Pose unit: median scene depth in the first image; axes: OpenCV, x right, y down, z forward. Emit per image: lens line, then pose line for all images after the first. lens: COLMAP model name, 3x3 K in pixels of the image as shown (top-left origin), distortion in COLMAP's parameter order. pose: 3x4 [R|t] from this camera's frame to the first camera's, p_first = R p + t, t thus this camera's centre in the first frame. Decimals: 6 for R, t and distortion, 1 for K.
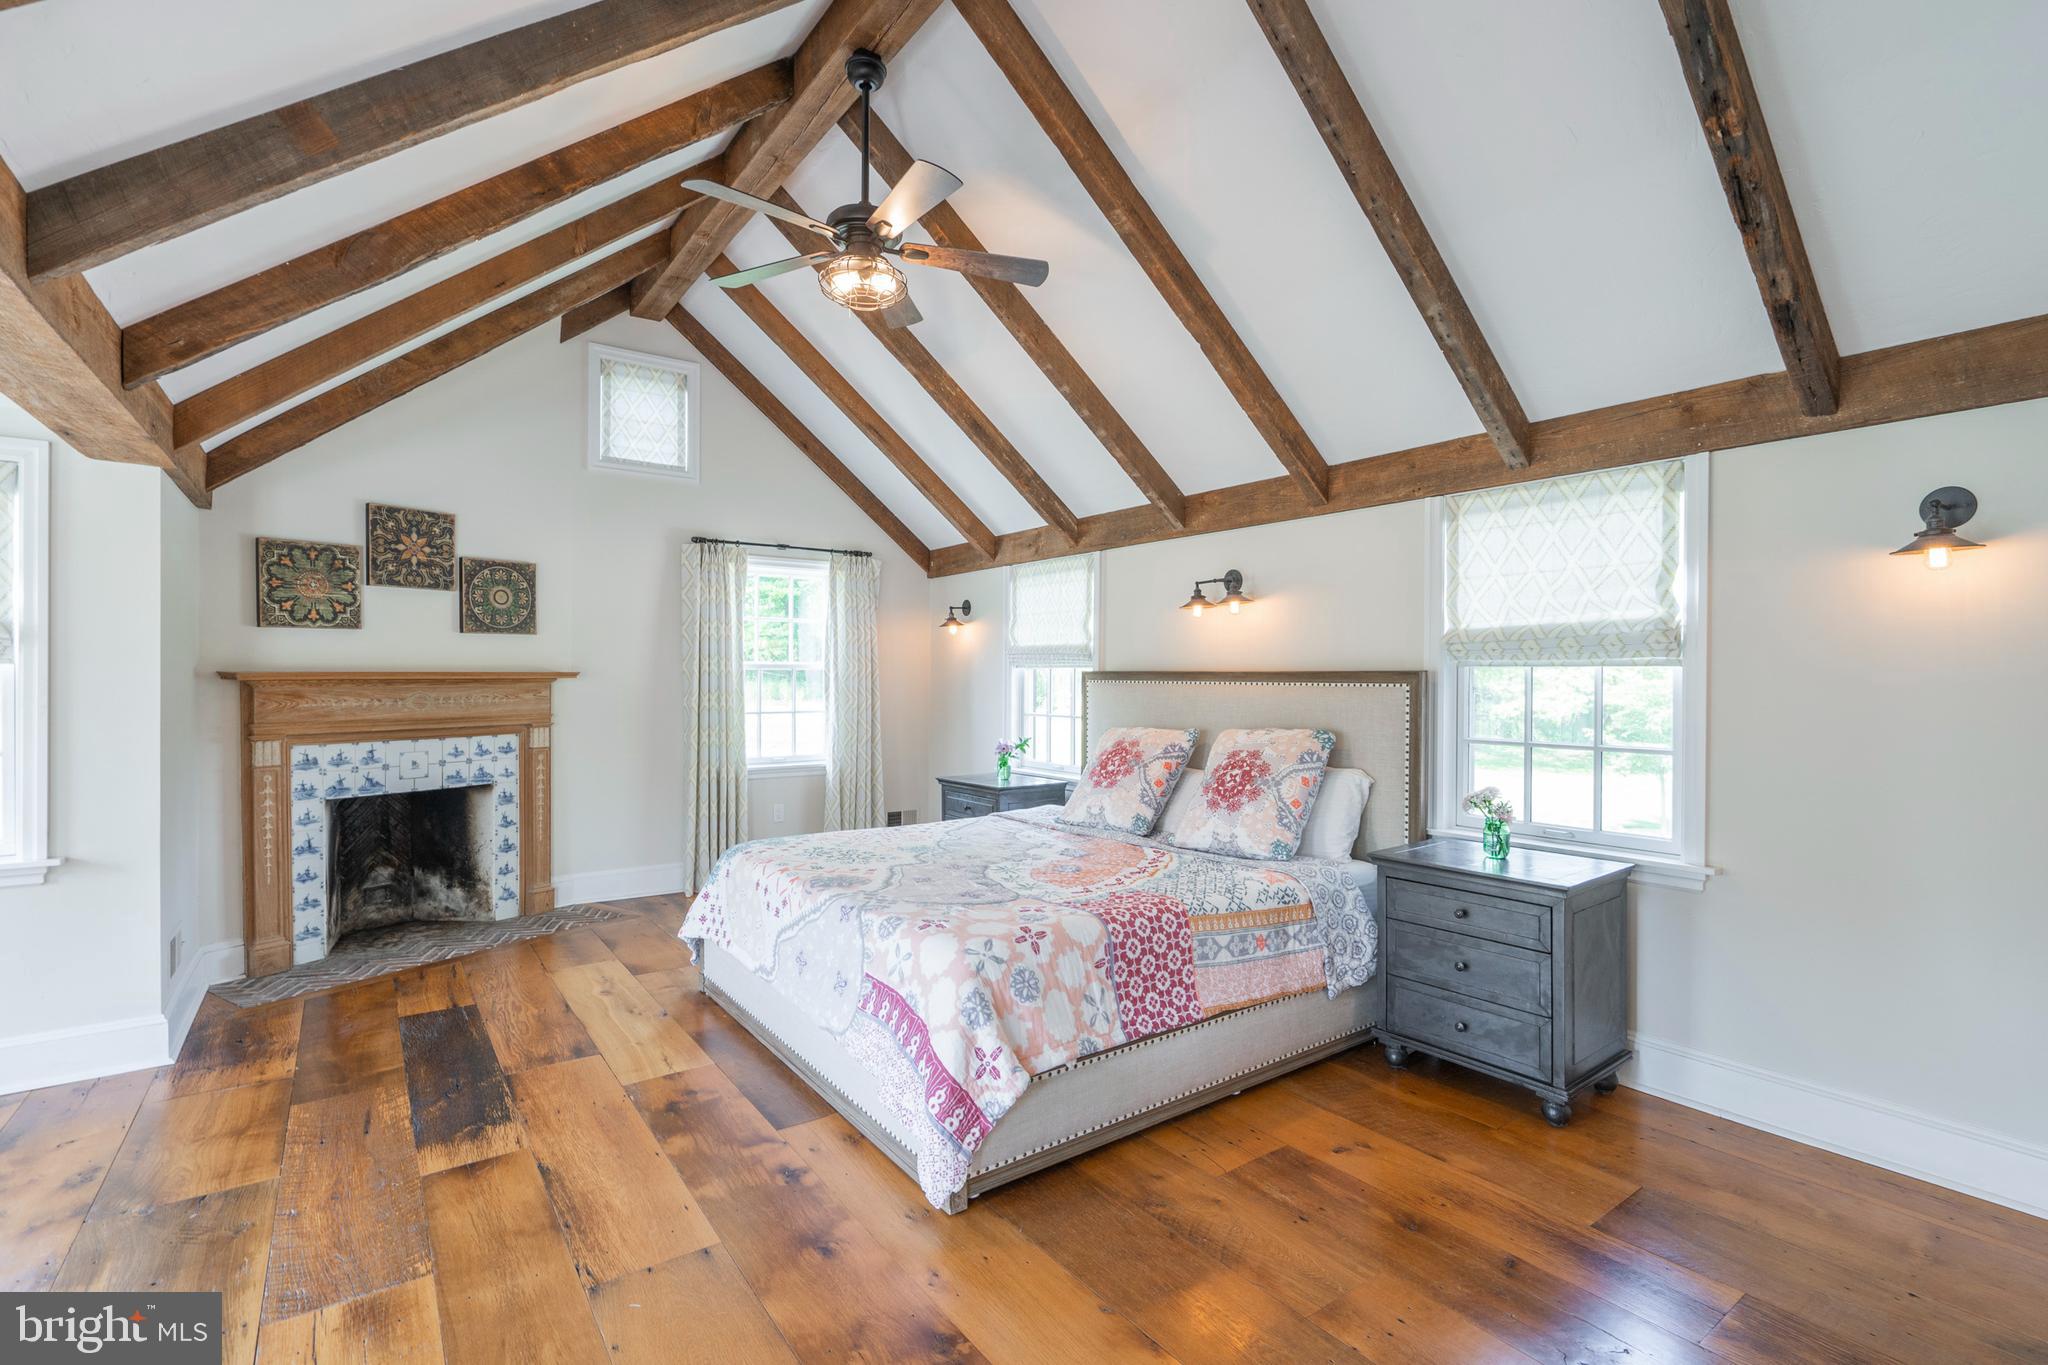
lens RADIAL K [[944.5, 0, 1035.1], [0, 944.5, 690.1], [0, 0, 1]] dist [-0.004884, 0.001708]
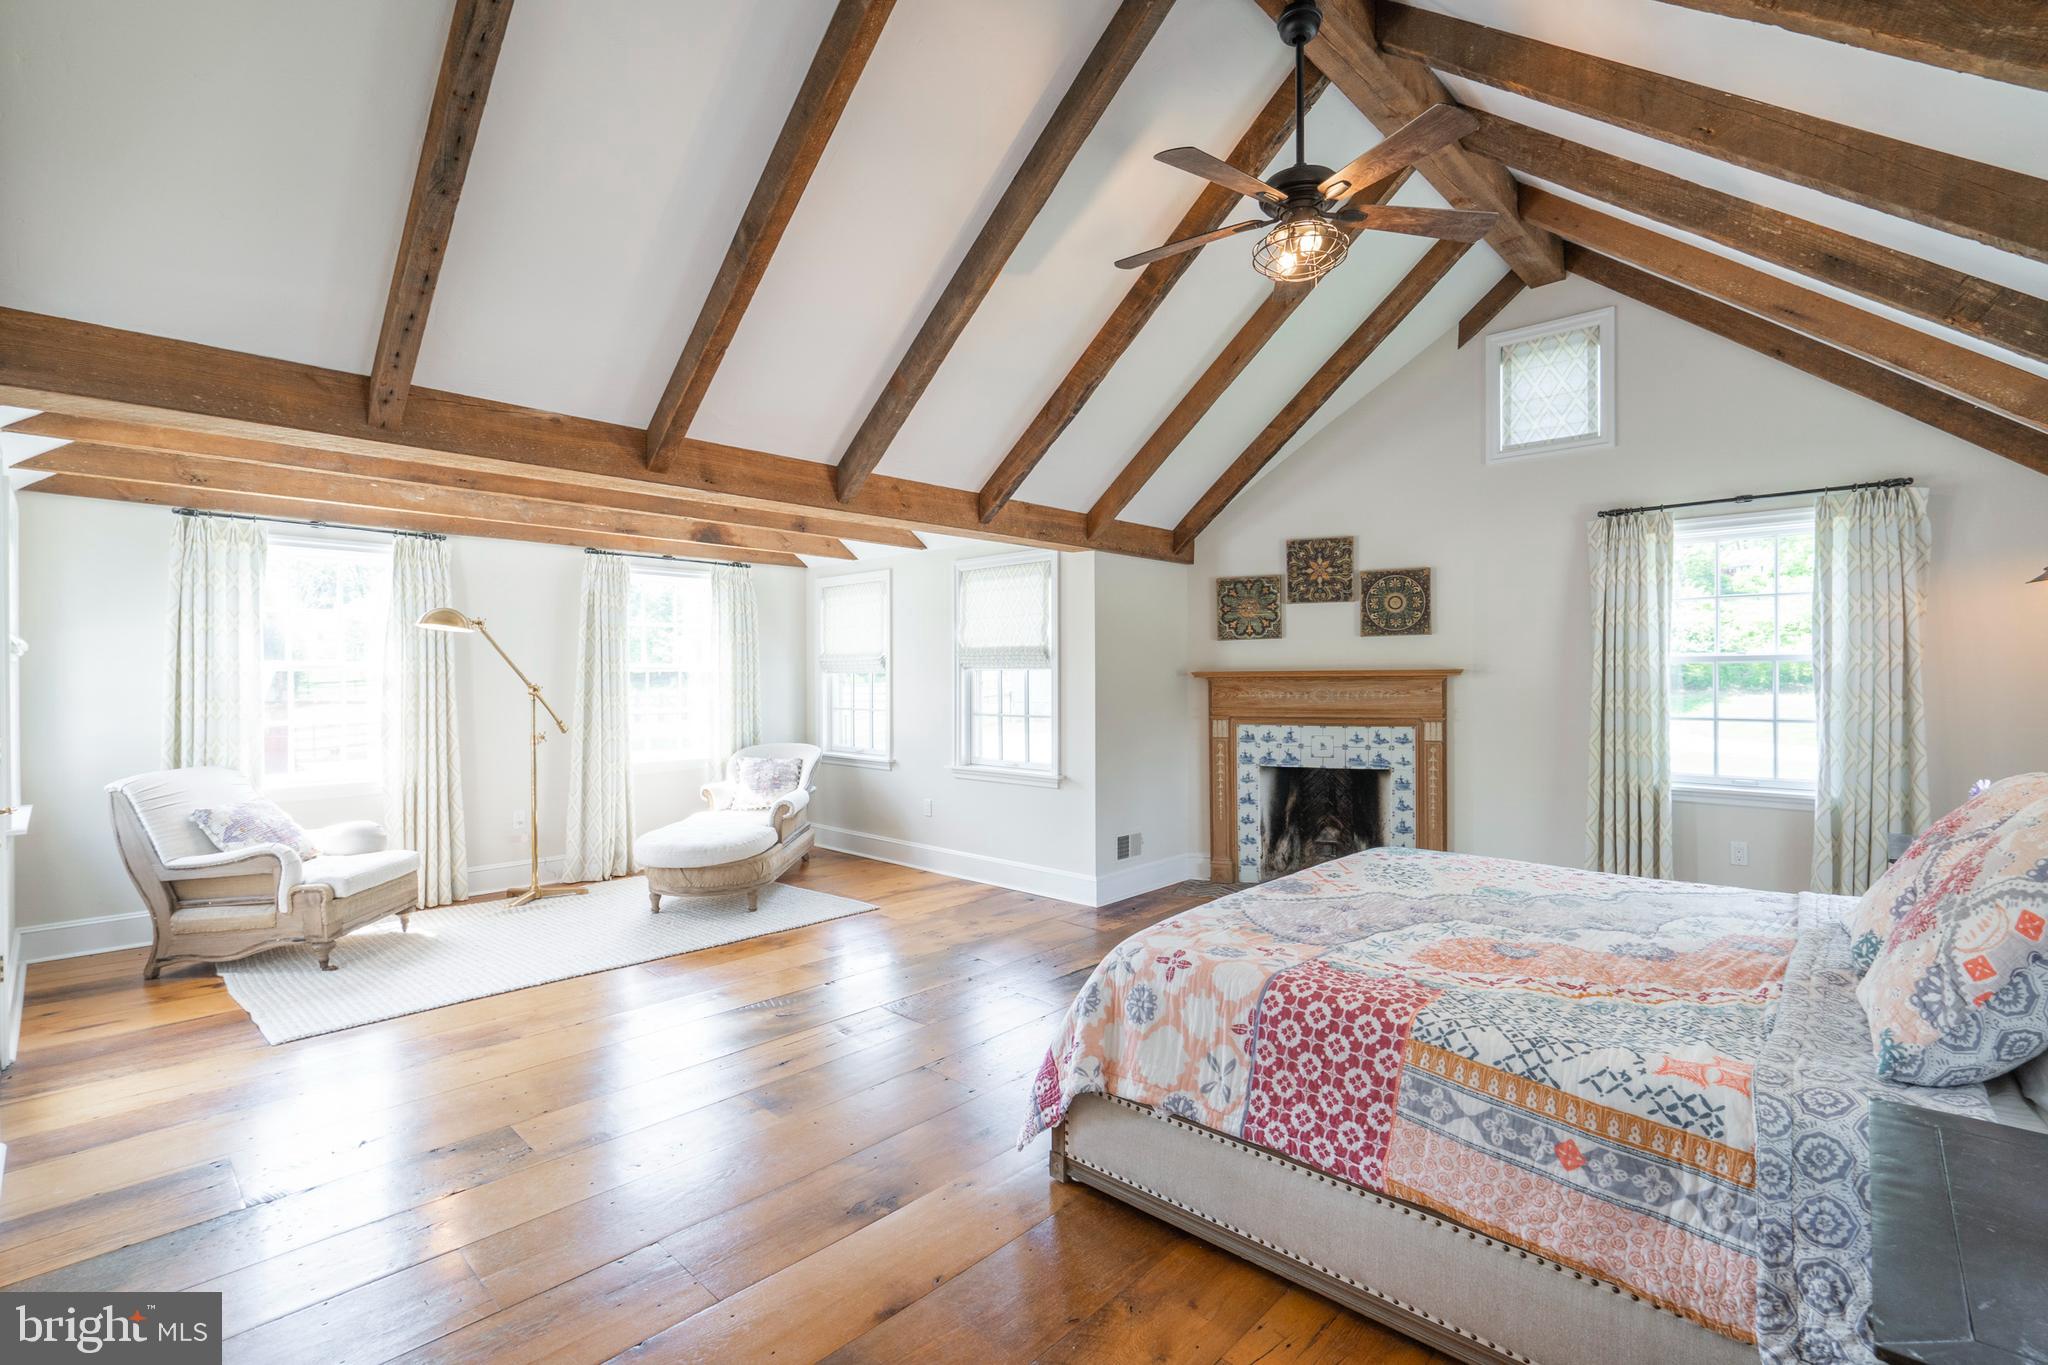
lens RADIAL K [[944.5, 0, 1011.8], [0, 944.5, 690.0], [0, 0, 1]] dist [-0.004884, 0.001708]
pose [[0.163548, 0.012192, -0.986460, 0.510405], [-0.009679, 0.999895, 0.010754, -0.003644], [0.986488, 0.007789, 0.163648, 0.416271]]
